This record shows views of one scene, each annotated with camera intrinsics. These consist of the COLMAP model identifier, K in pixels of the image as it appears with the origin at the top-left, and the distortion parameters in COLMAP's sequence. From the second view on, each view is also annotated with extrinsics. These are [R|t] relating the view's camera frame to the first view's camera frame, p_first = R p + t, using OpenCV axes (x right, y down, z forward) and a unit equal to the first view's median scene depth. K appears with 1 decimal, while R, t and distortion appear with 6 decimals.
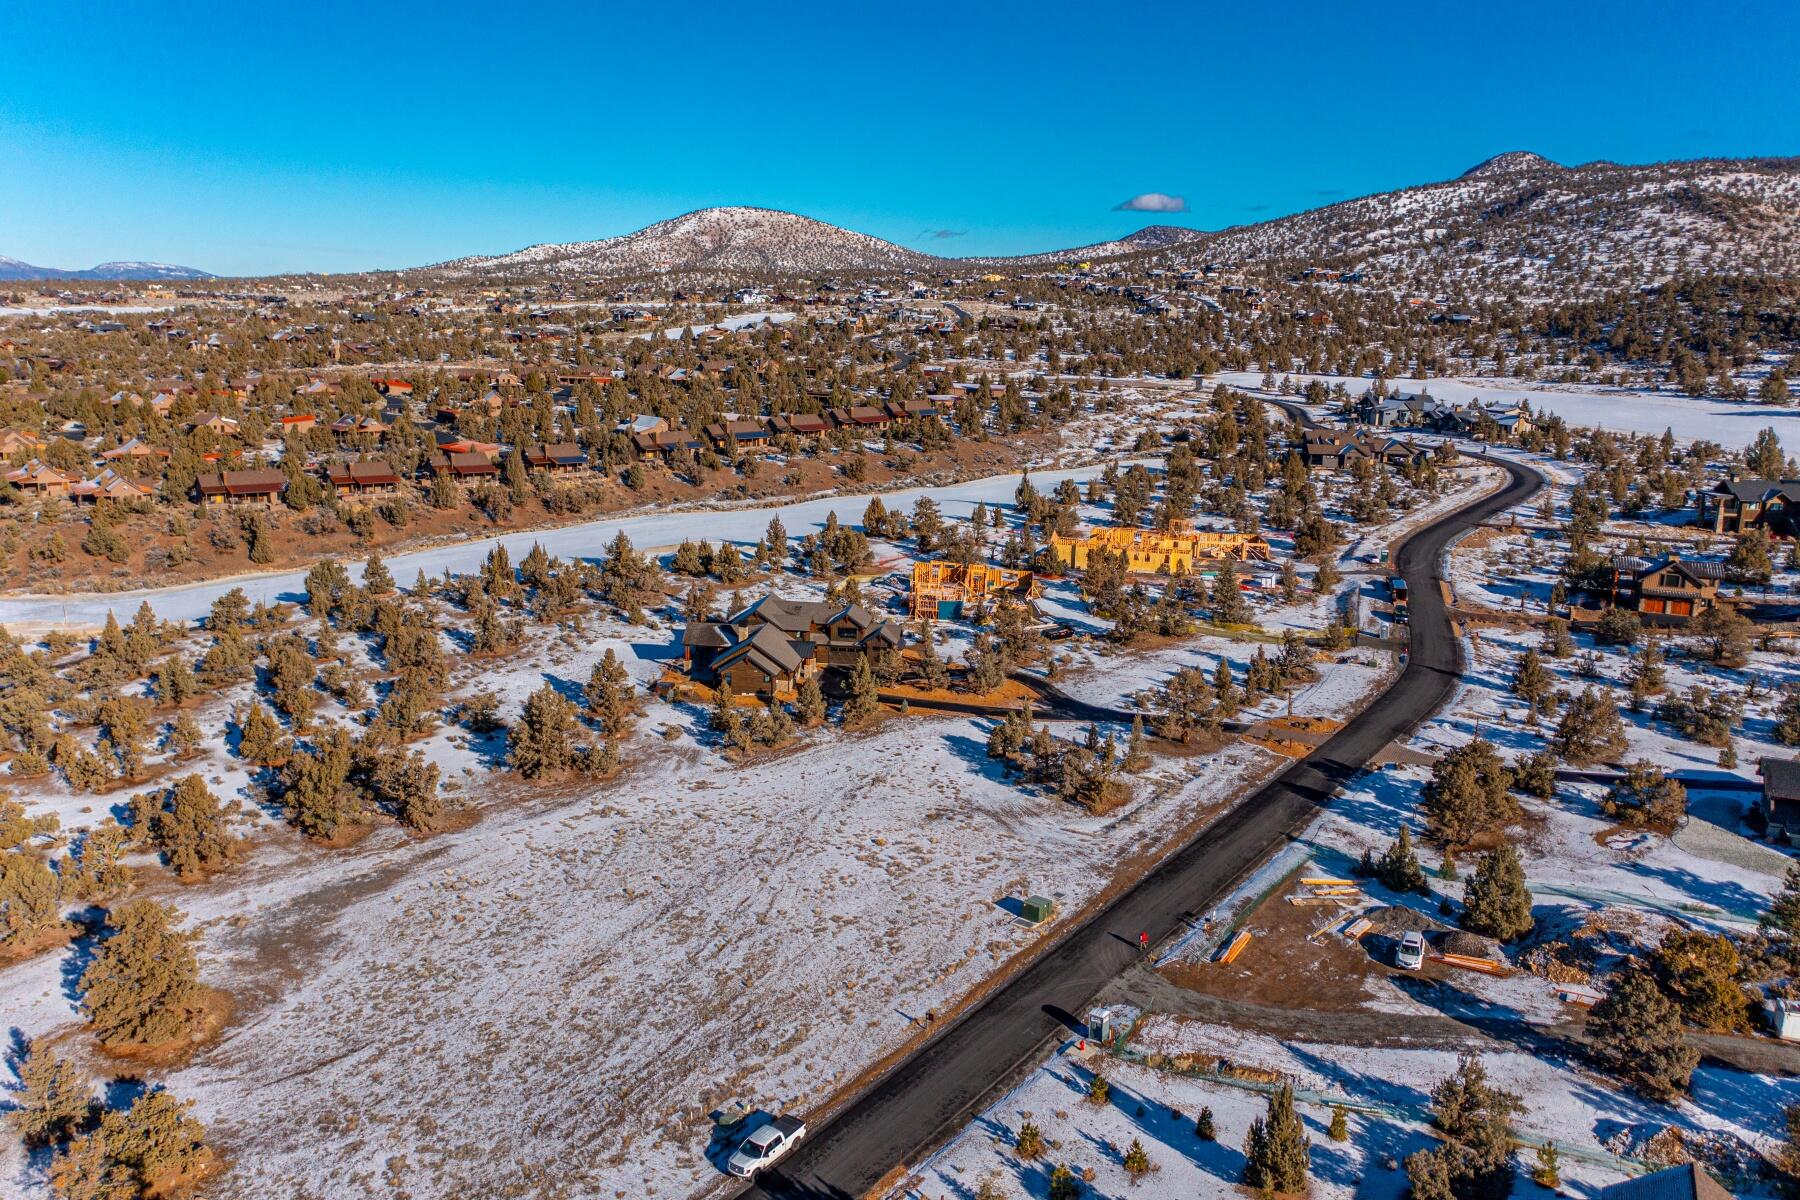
lens RADIAL K [[1425.6, 0, 904.8], [0, 1425.6, 596.8], [0, 0, 1]] dist [-0.013693, 0.010111]
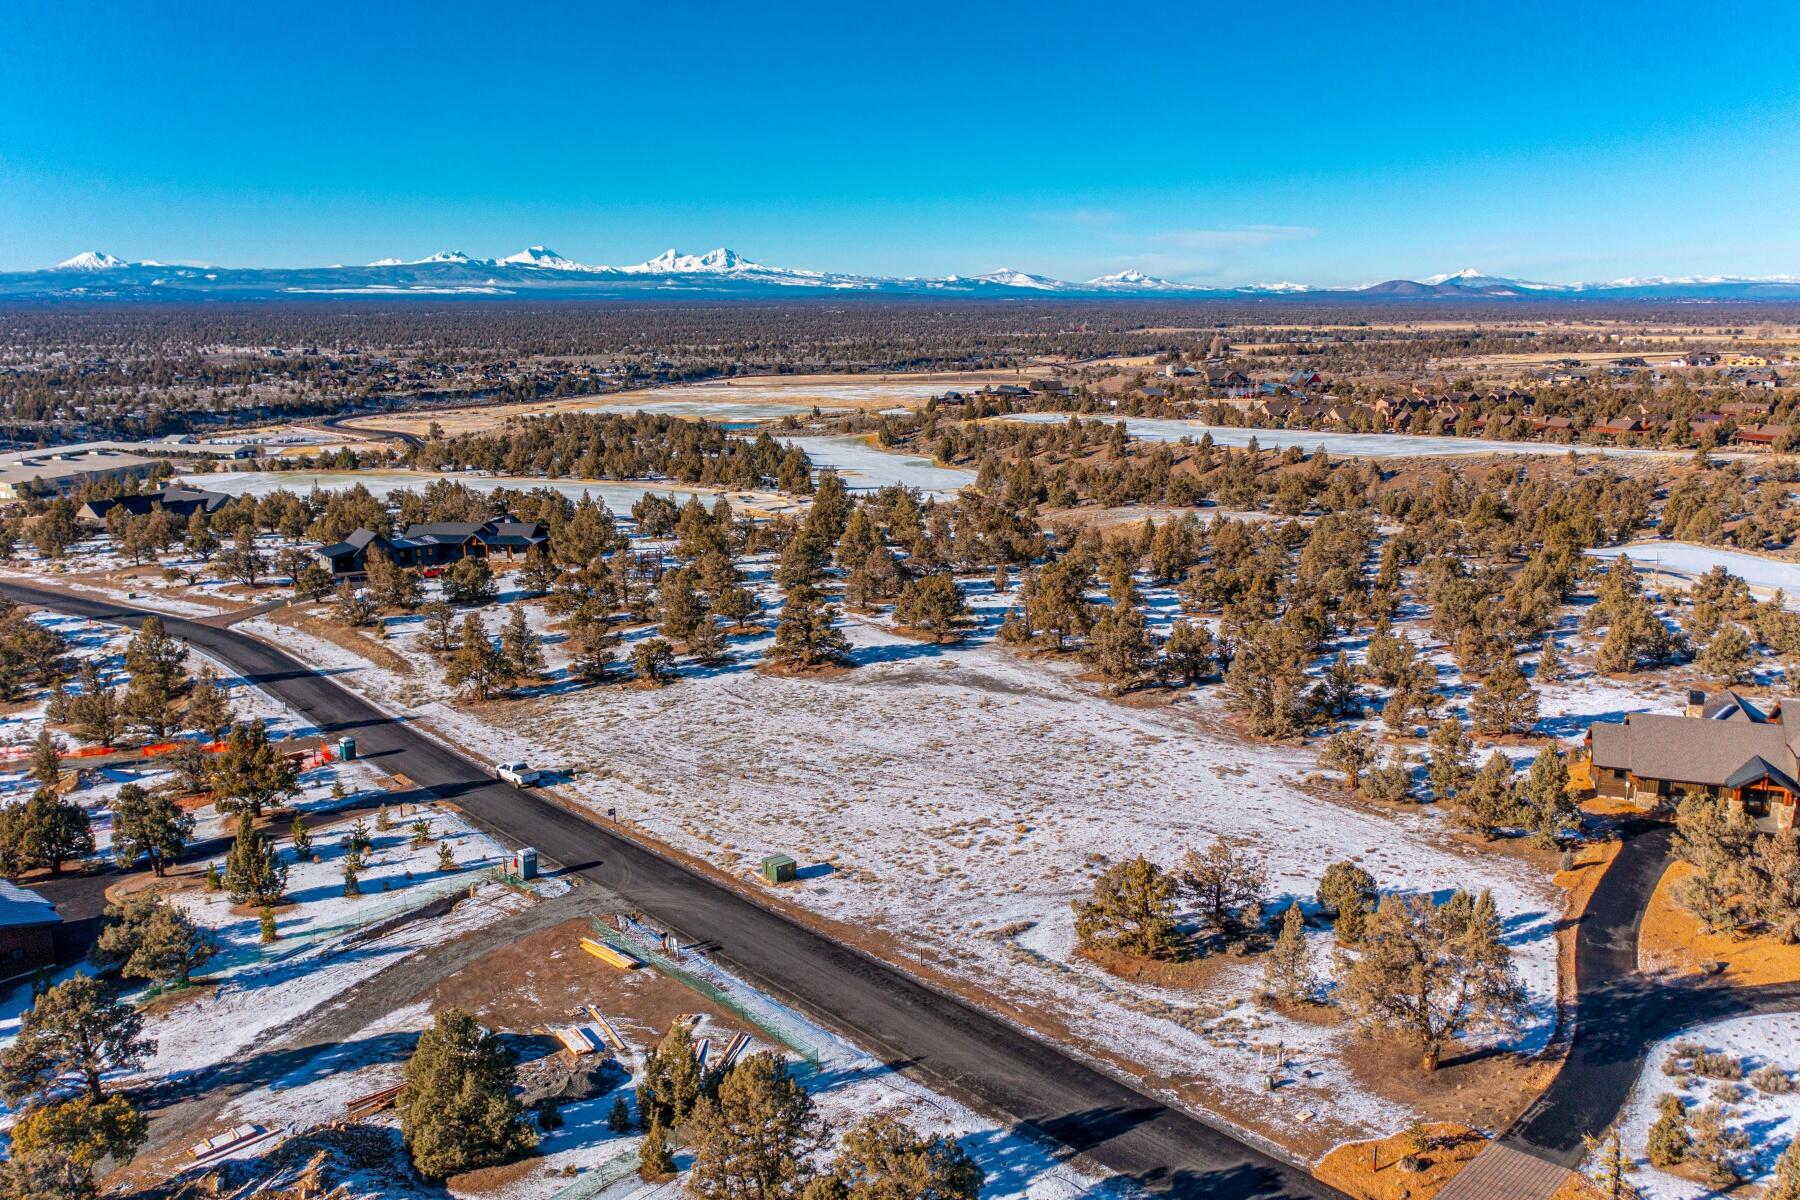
lens RADIAL K [[1425.6, 0, 904.8], [0, 1425.6, 596.8], [0, 0, 1]] dist [-0.013693, 0.010111]
pose [[-0.249946, 0.174326, -0.952438, 0.501613], [-0.199109, 0.953383, 0.226751, -0.086109], [0.947567, 0.246314, -0.203585, 0.698156]]
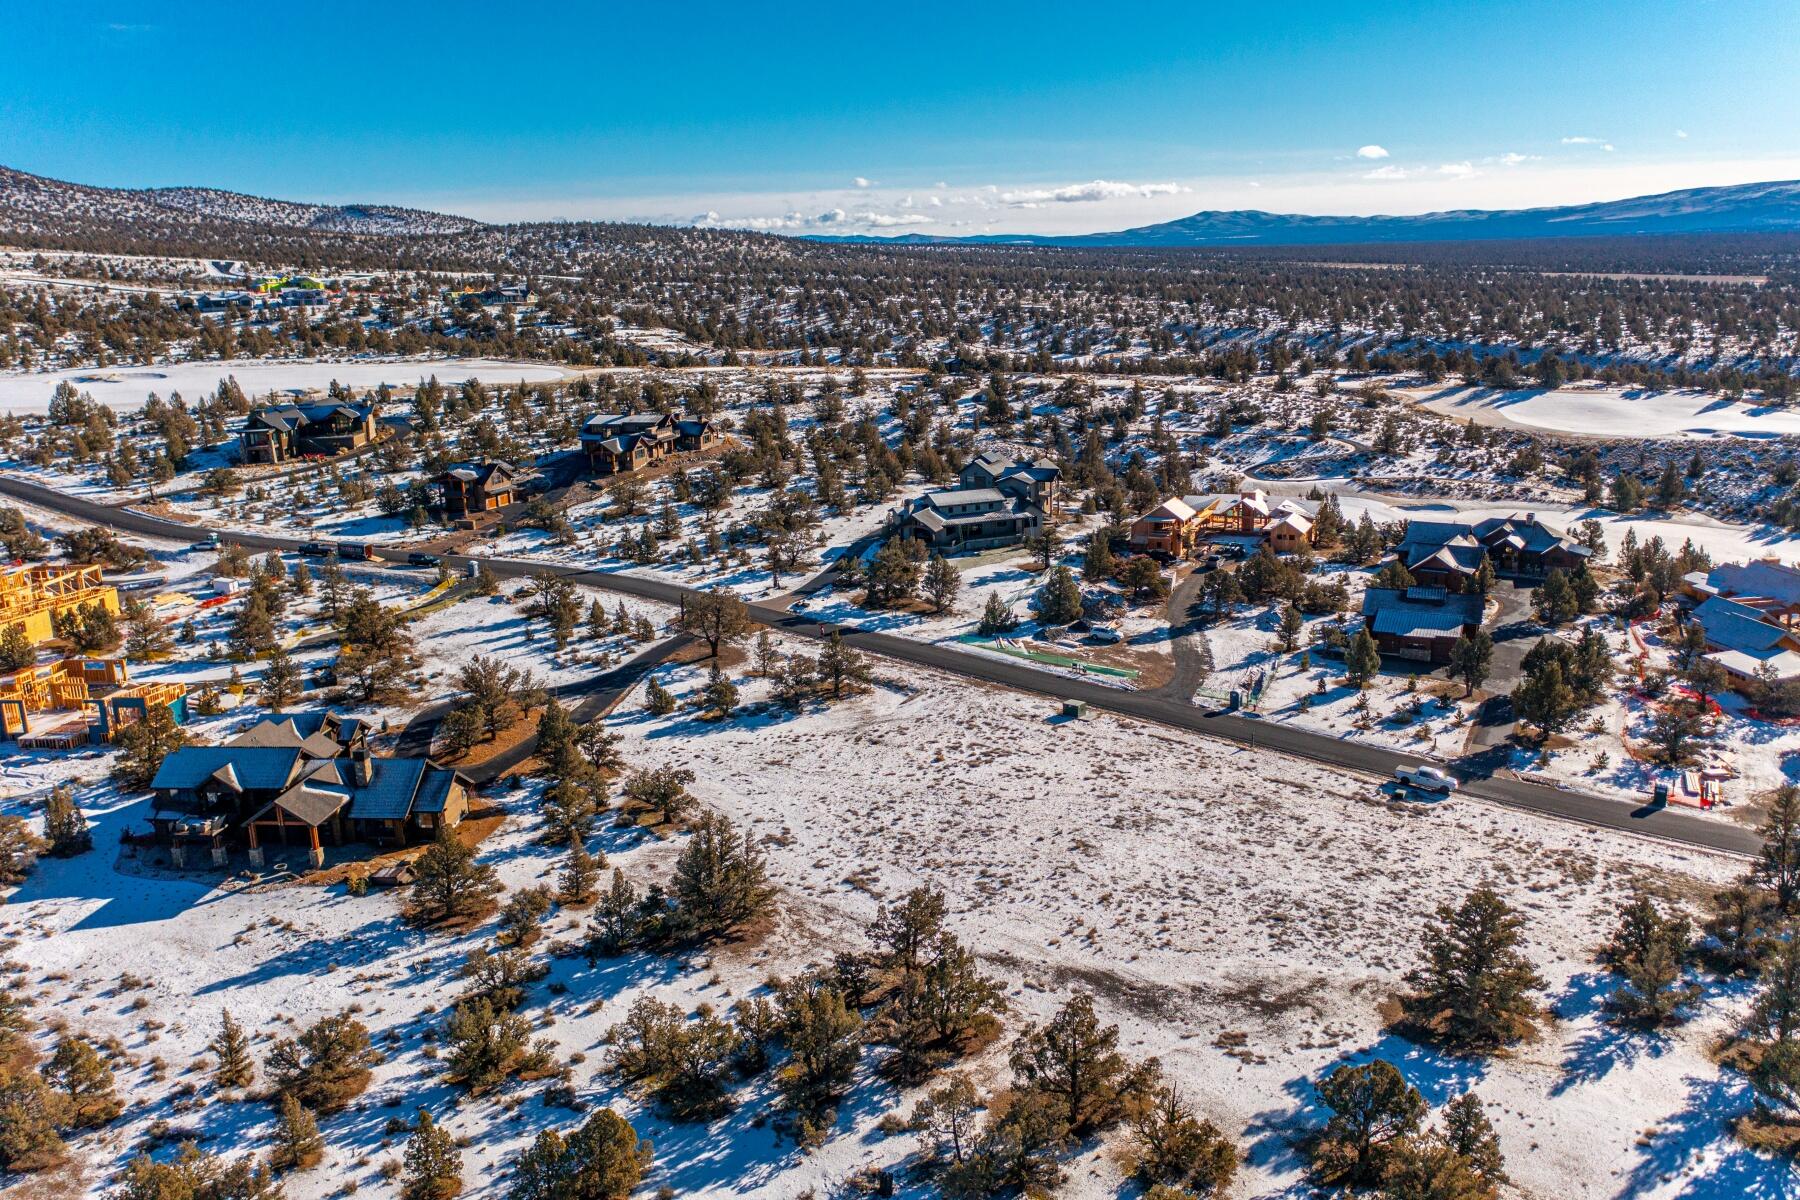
lens RADIAL K [[1425.6, 0, 904.8], [0, 1425.6, 596.8], [0, 0, 1]] dist [-0.013693, 0.010111]
pose [[-0.009838, -0.261218, 0.965230, -0.674064], [0.232066, 0.938326, 0.256302, -0.149264], [-0.972650, 0.226518, 0.051388, 0.614284]]
